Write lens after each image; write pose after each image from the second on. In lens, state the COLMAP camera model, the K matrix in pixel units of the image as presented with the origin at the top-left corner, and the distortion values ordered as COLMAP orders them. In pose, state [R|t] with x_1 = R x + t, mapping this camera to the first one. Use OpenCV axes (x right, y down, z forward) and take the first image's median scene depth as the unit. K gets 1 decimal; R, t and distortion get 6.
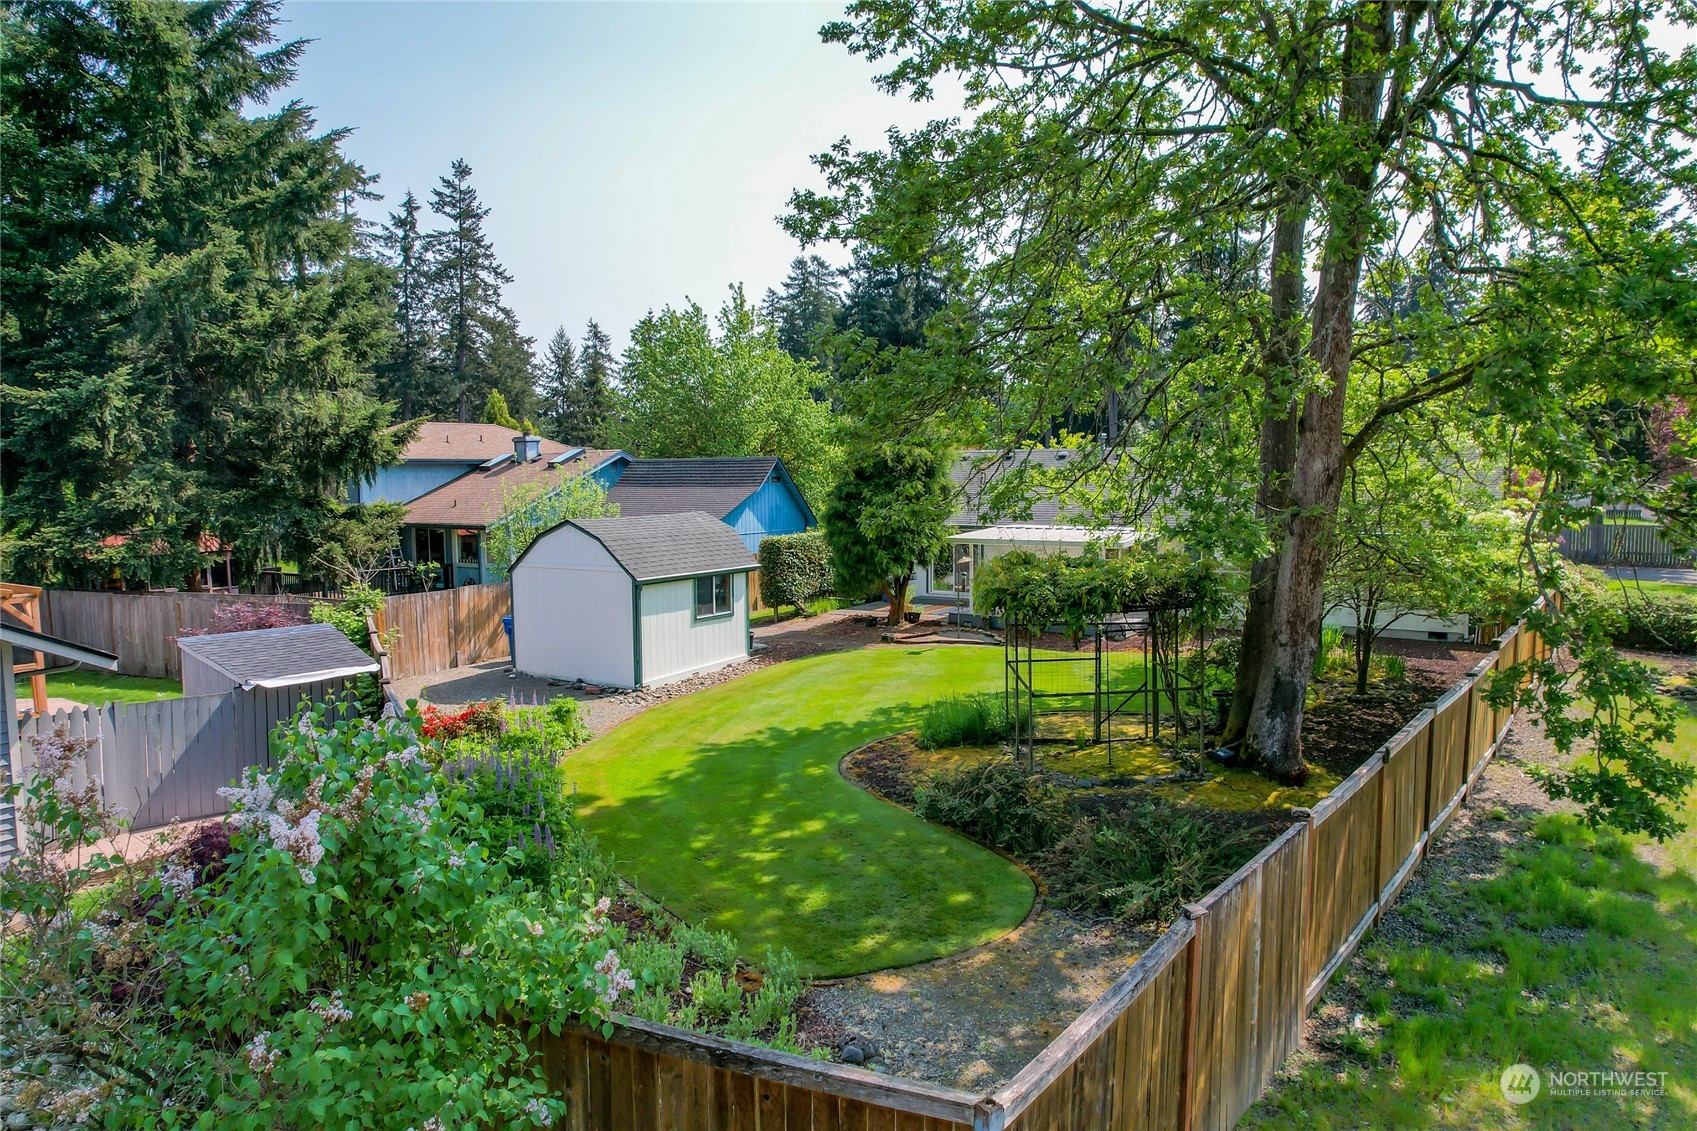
lens RADIAL K [[1082.3, 0, 859.2], [0, 1082.3, 562.1], [0, 0, 1]] dist [-0.068922, 0.059467]
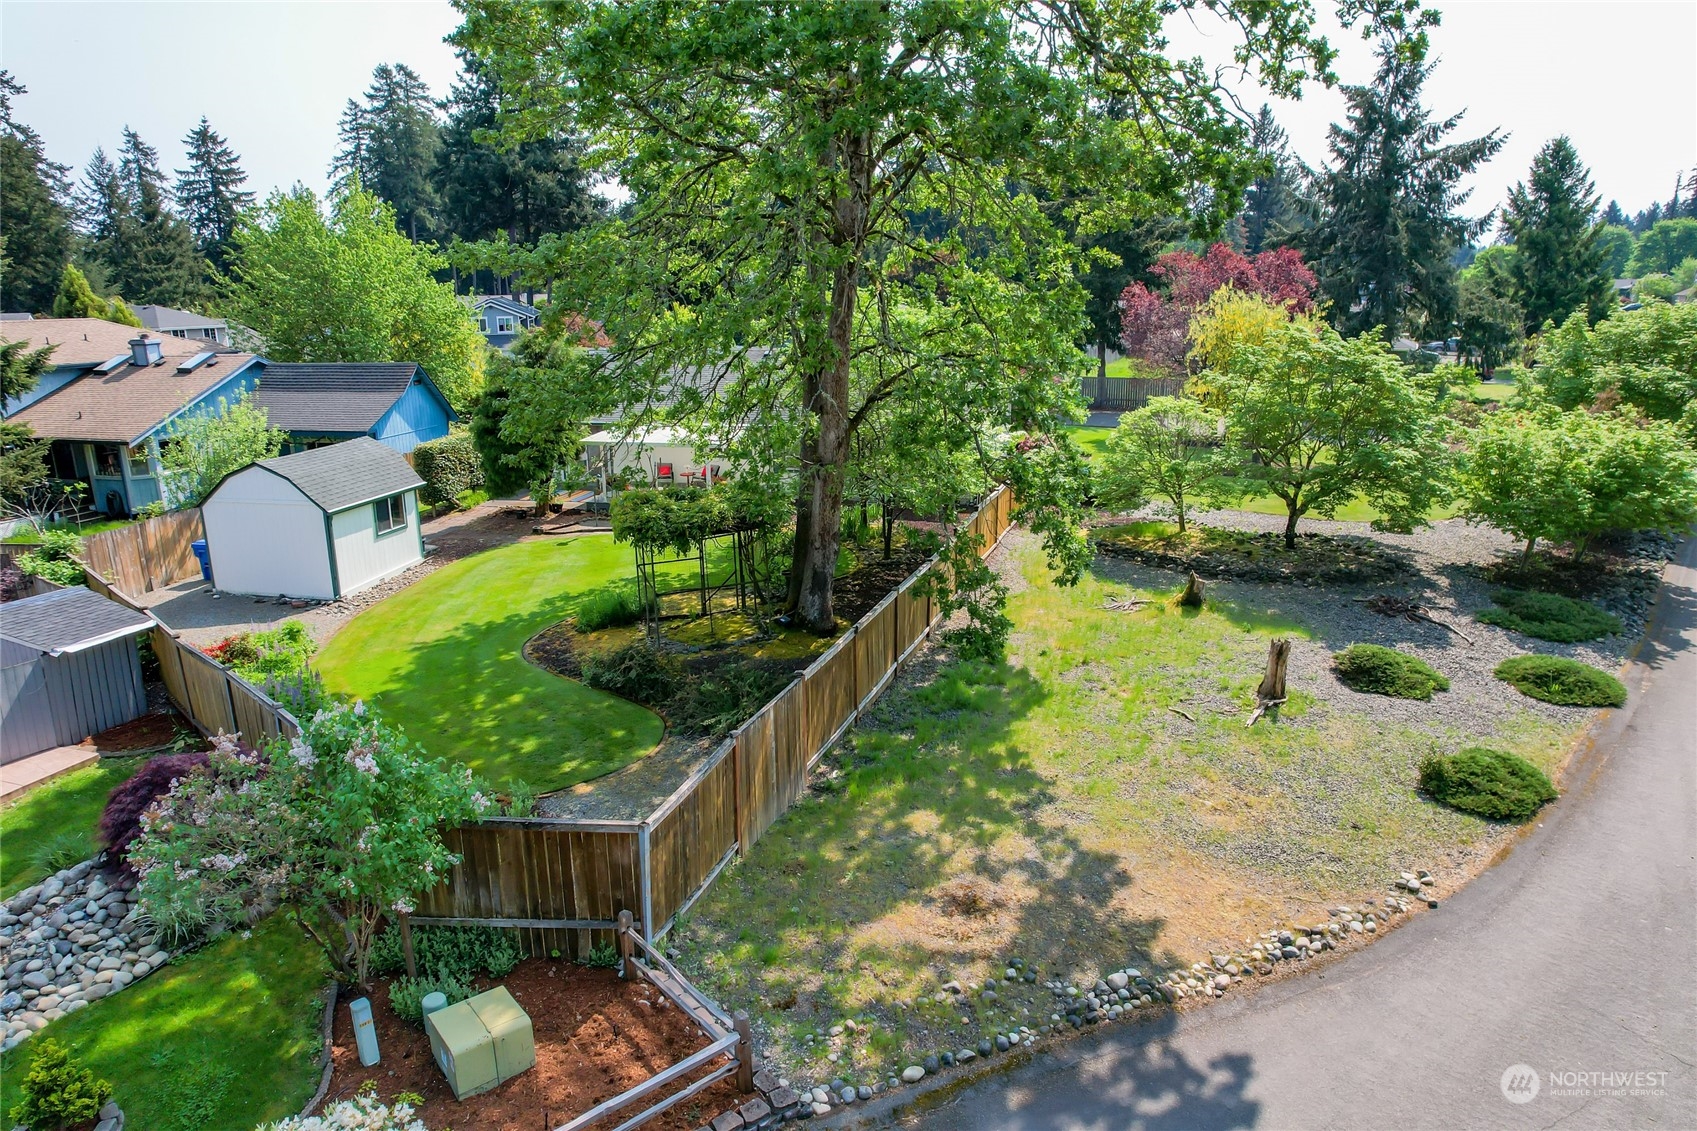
lens RADIAL K [[1082.3, 0, 859.2], [0, 1082.3, 562.1], [0, 0, 1]] dist [-0.068922, 0.059467]
pose [[0.941399, -0.084052, 0.326656, -0.039823], [0.027734, 0.984463, 0.173386, -0.117514], [-0.336154, -0.154165, 0.929104, -0.320668]]
